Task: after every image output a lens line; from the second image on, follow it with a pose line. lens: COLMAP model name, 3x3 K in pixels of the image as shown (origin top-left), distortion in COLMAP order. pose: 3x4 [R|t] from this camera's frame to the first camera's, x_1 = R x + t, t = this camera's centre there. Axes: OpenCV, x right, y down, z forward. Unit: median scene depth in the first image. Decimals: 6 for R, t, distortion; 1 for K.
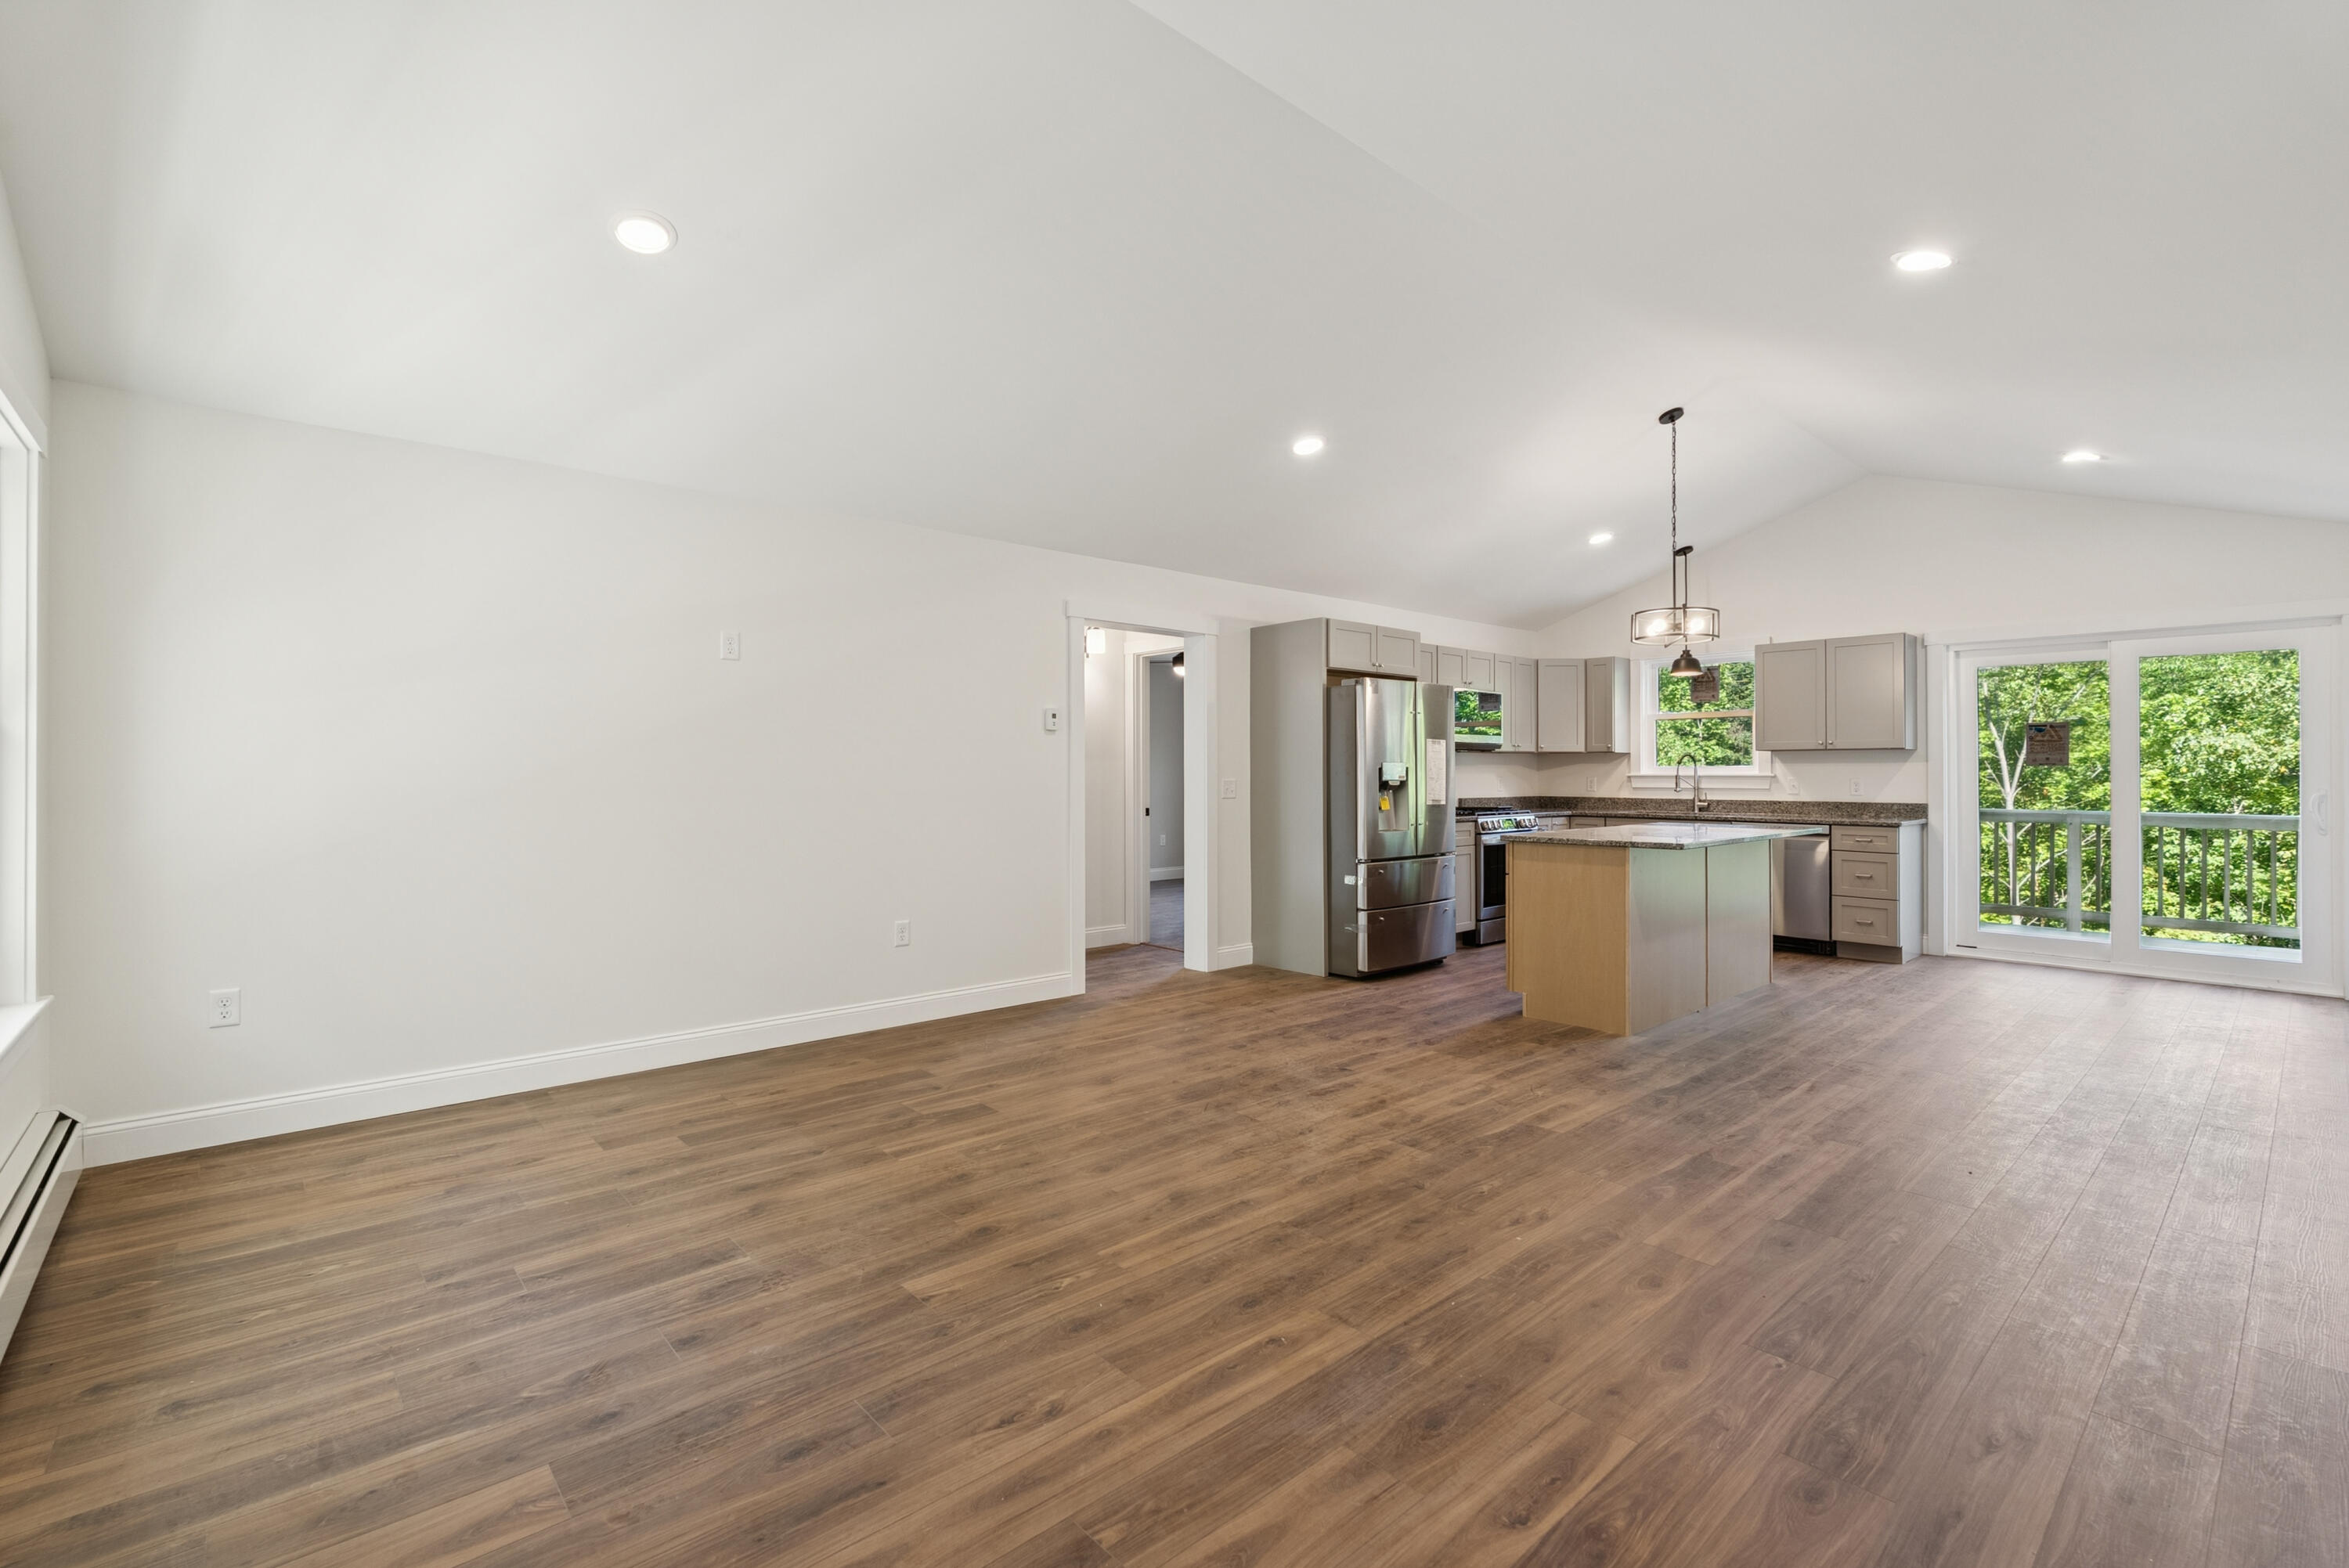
lens RADIAL K [[1040.5, 0, 1179.9], [0, 1040.5, 769.0], [0, 0, 1]] dist [-0.005428, 0.000529]
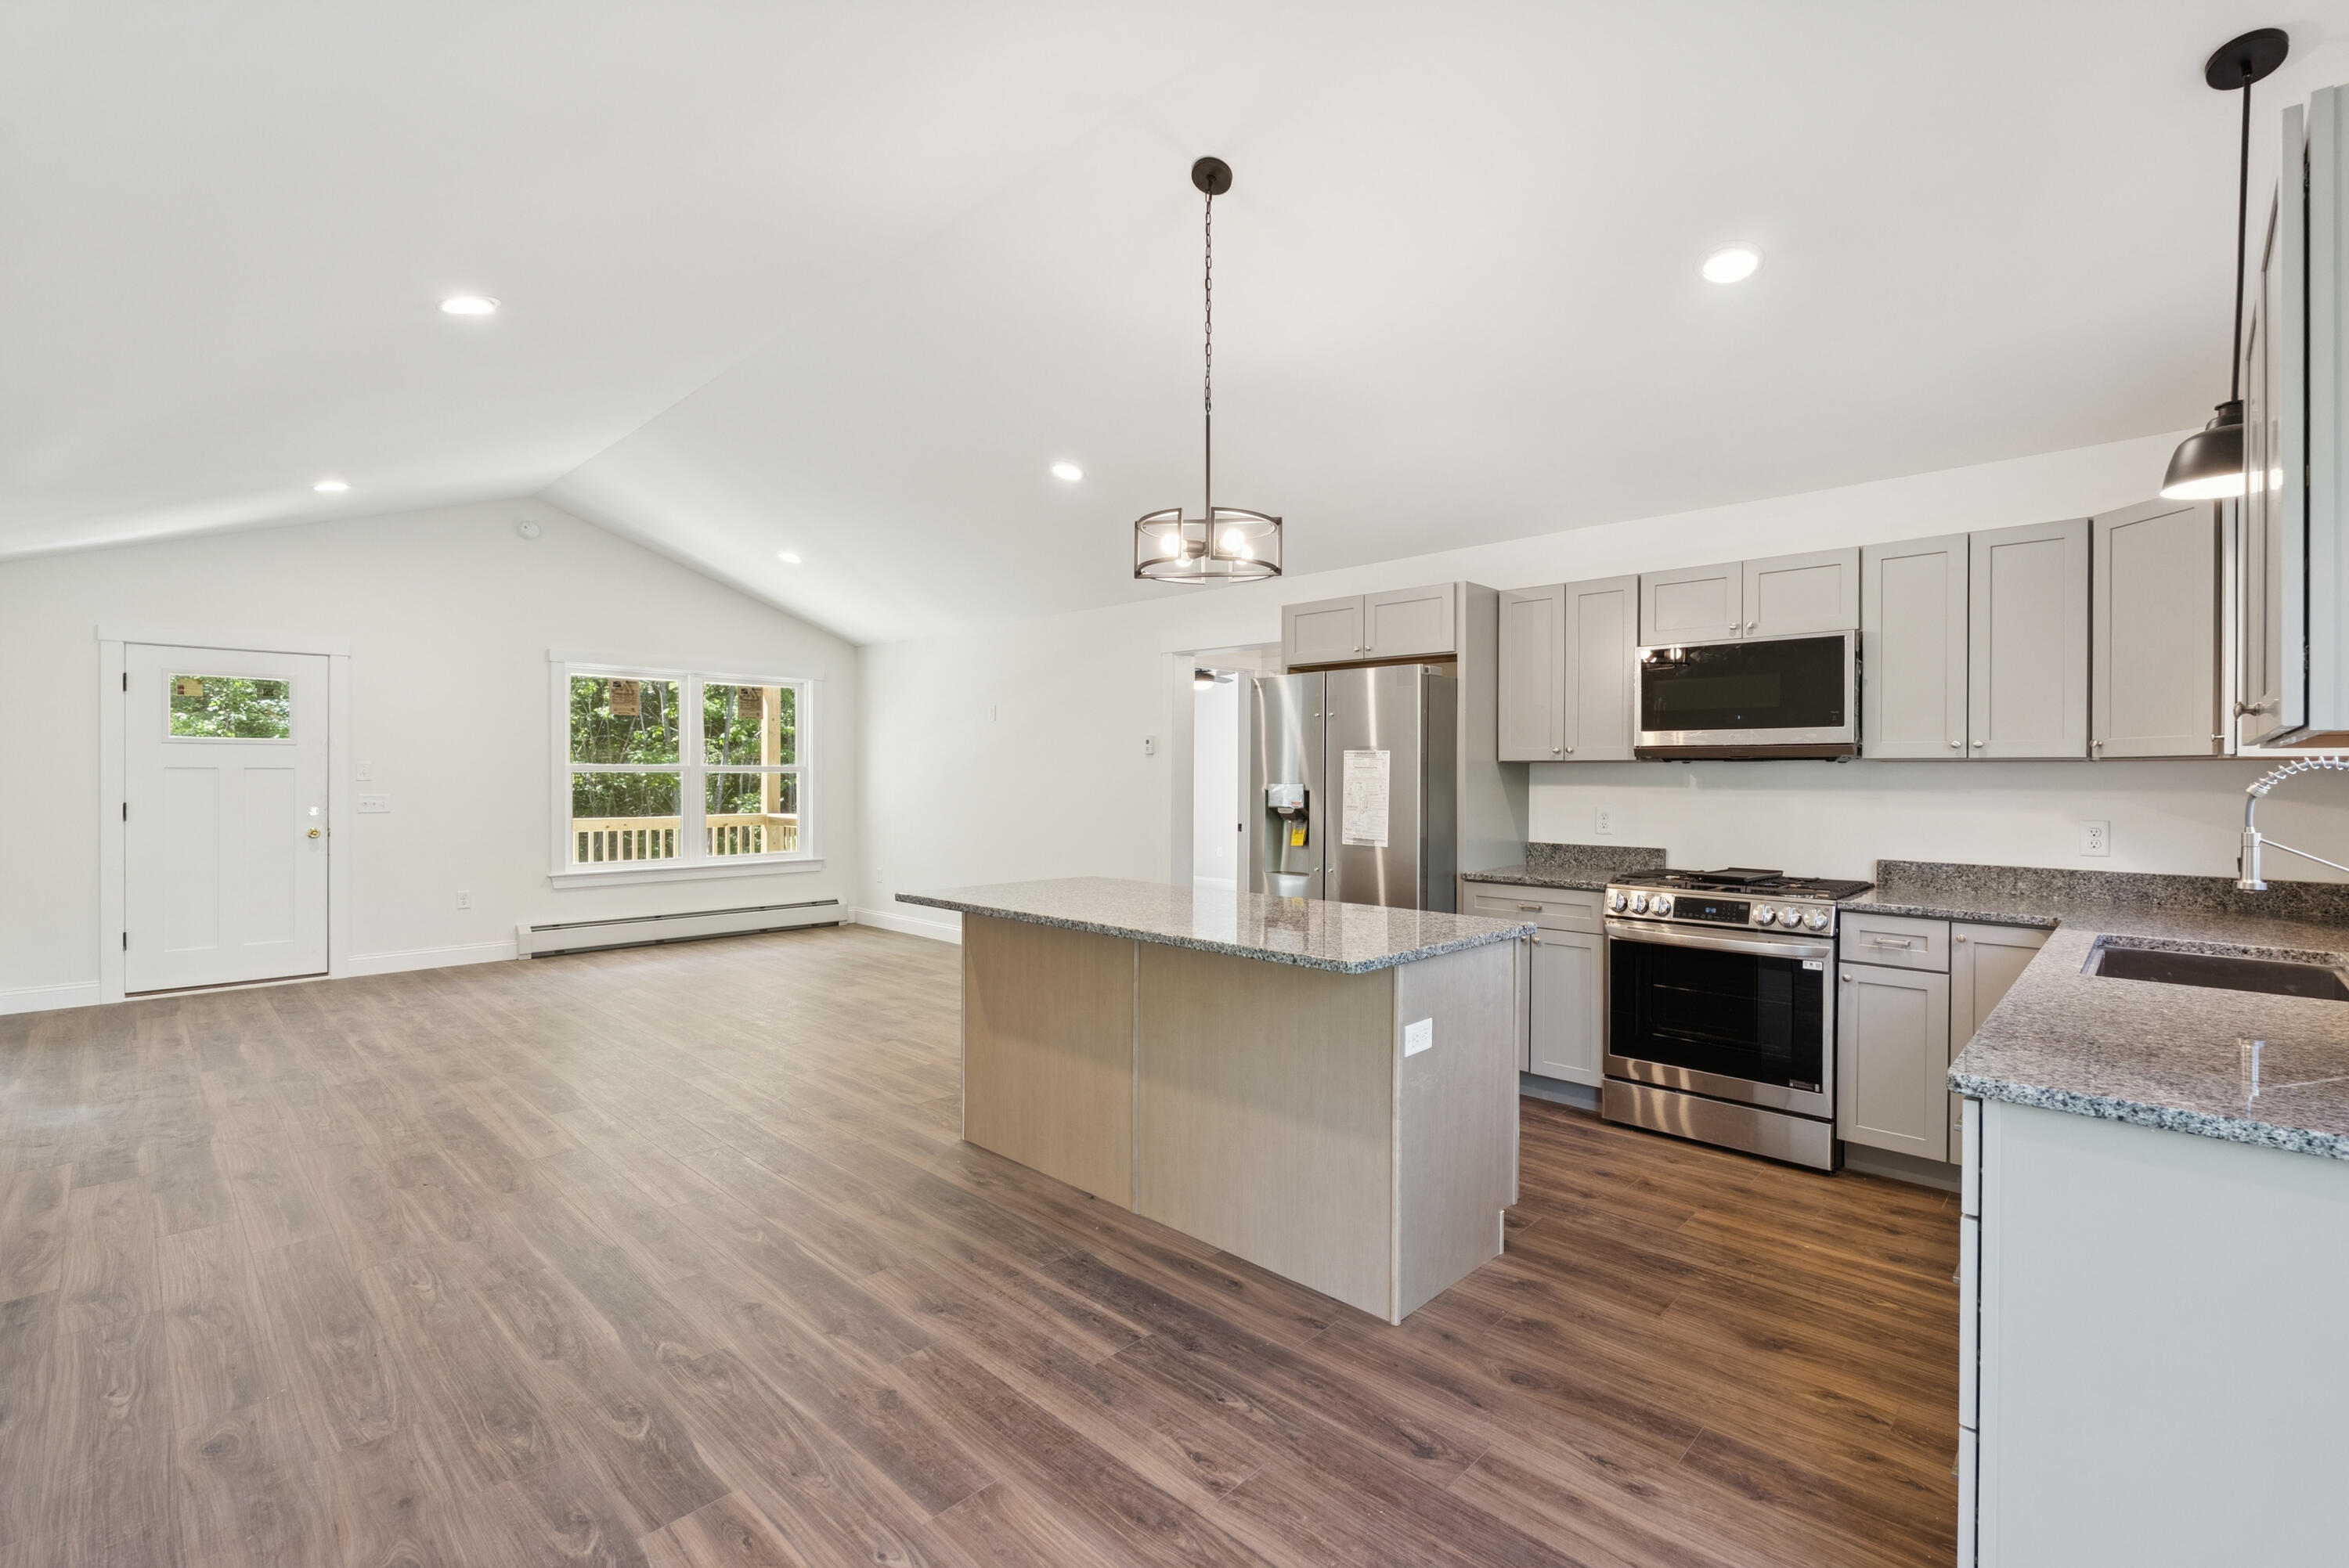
lens RADIAL K [[1034.5, 0, 1175.0], [0, 1034.5, 778.9], [0, 0, 1]] dist [-0.007368, 0.001638]
pose [[0.068599, 0.004040, -0.997636, 1.141256], [-0.001668, 0.999991, 0.003935, -0.015030], [0.997643, 0.001394, 0.068605, 1.038867]]
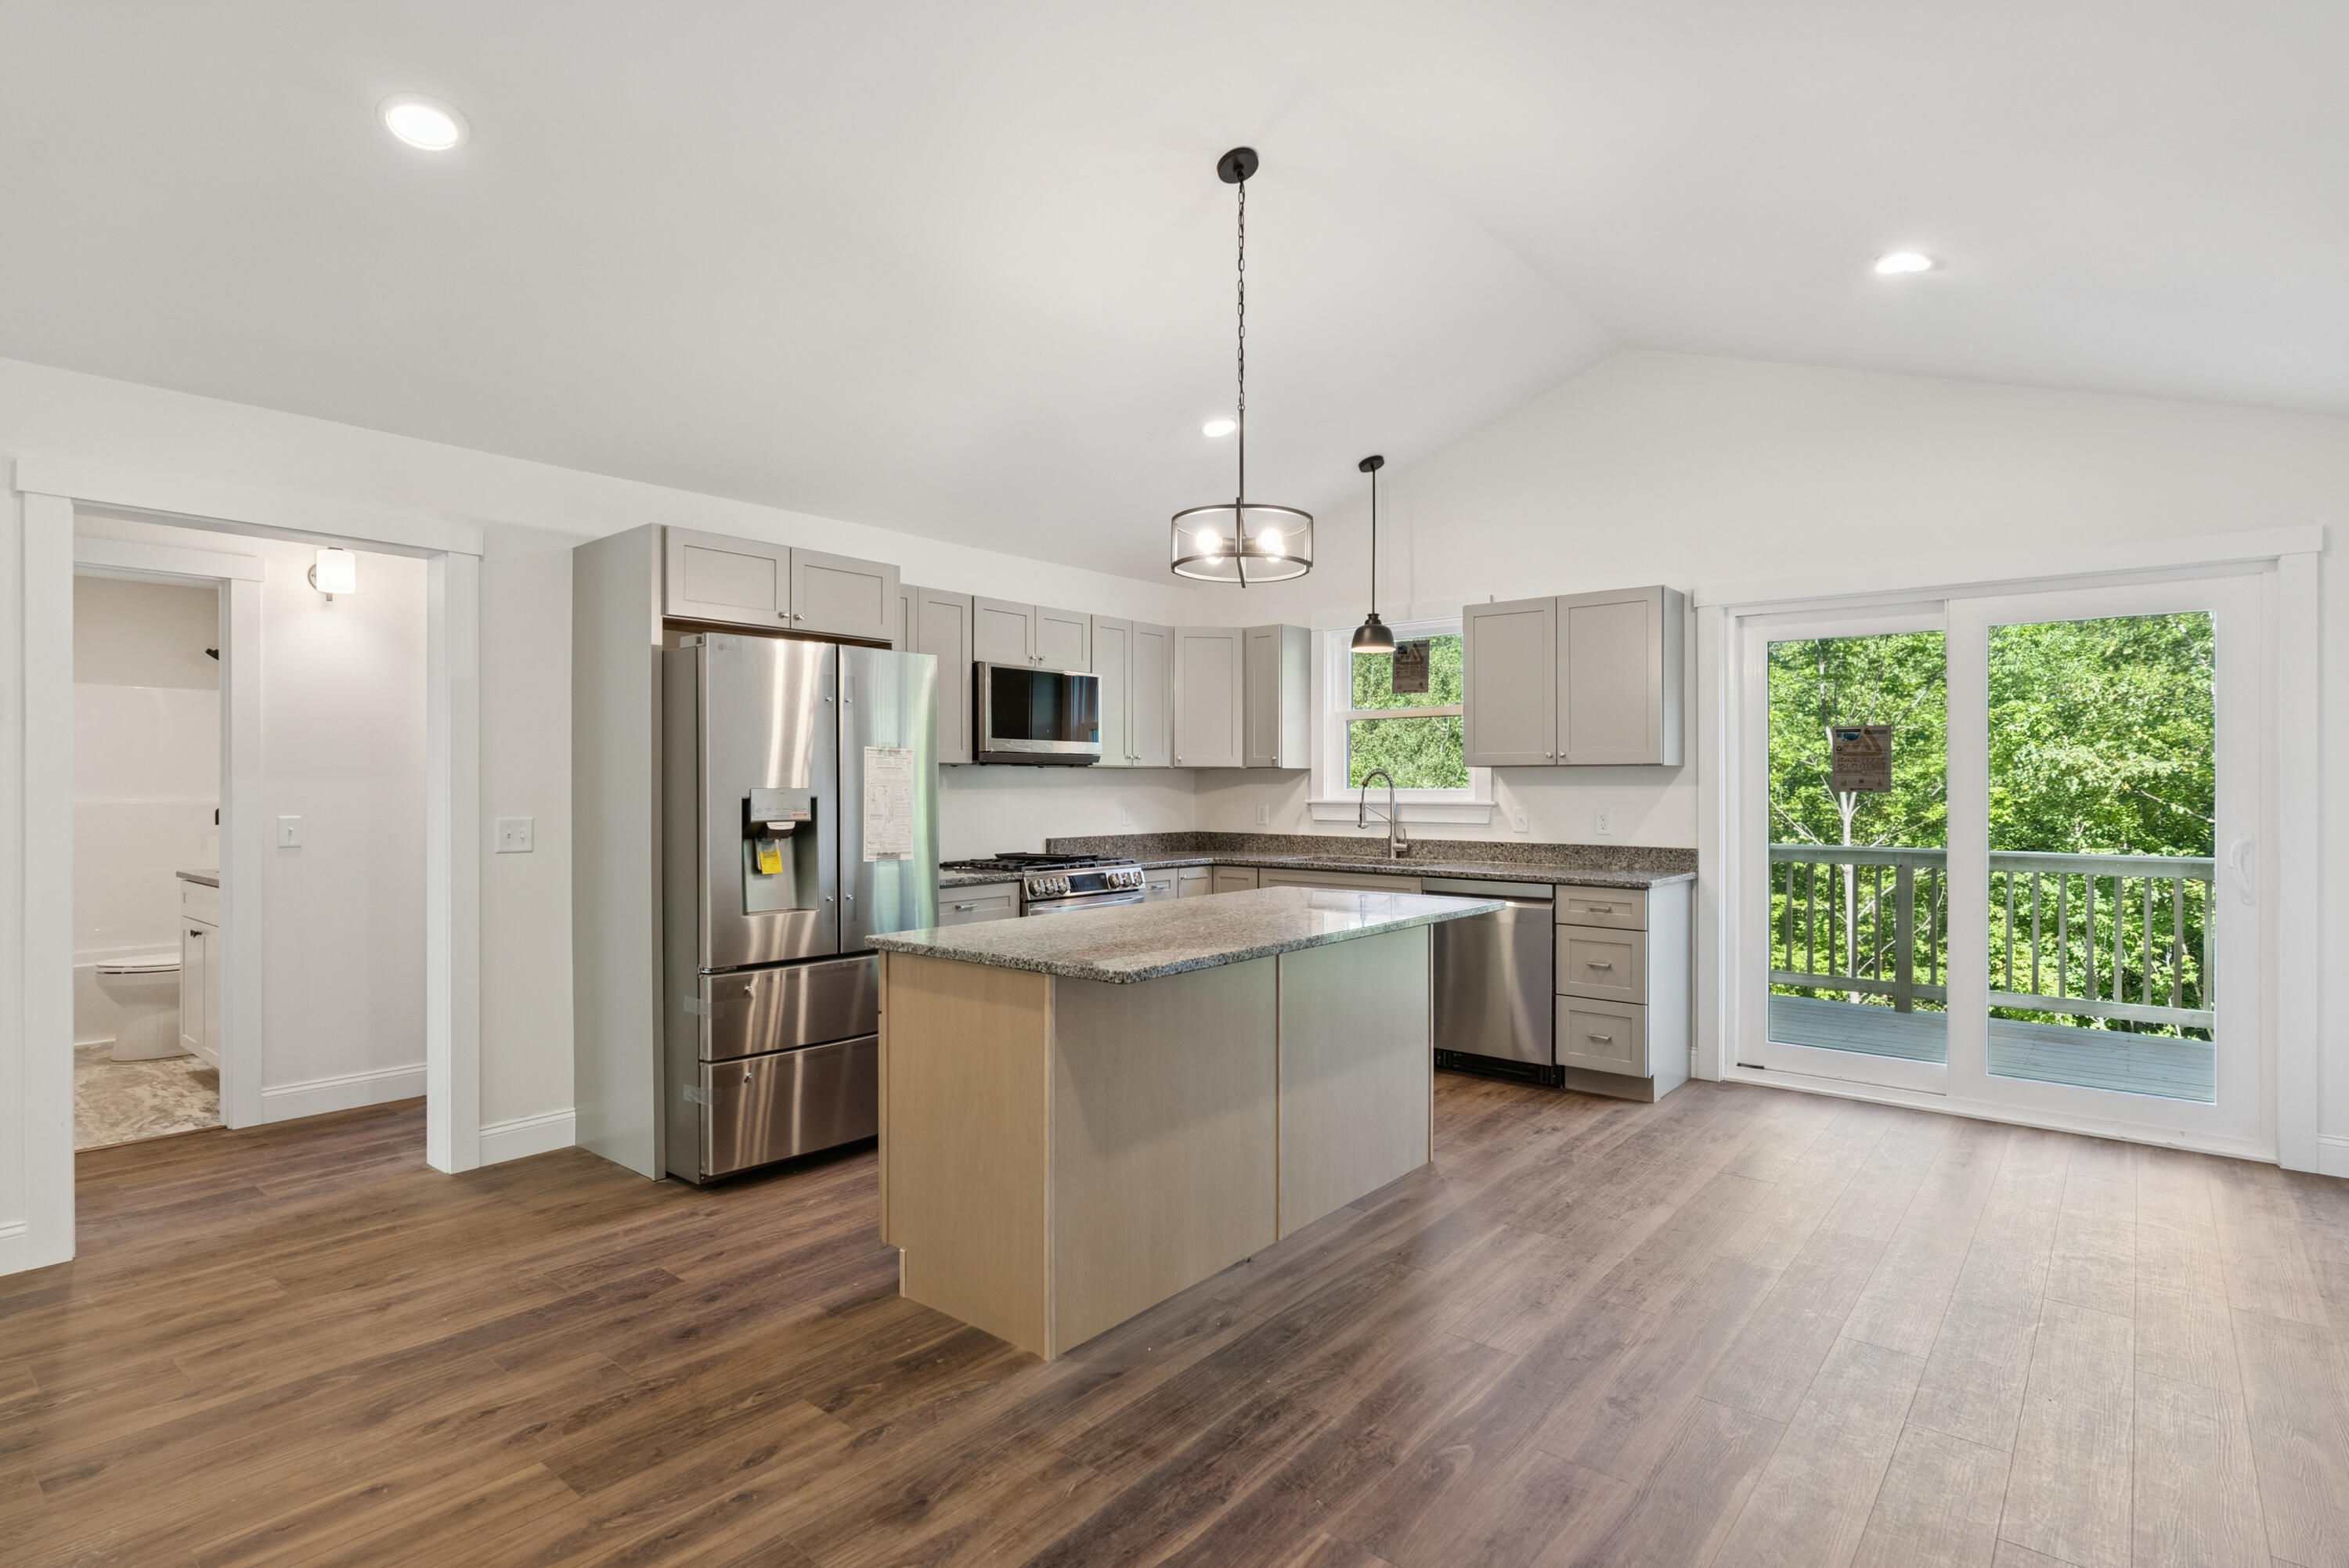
lens RADIAL K [[1173.8, 0, 1175.0], [0, 1173.8, 786.9], [0, 0, 1]] dist [-0.002205, -0.001367]
pose [[0.989302, 0.000303, 0.145881, 0.384863], [-0.001060, 0.999986, 0.005107, -0.012542], [-0.145877, -0.005207, 0.989289, 0.424524]]
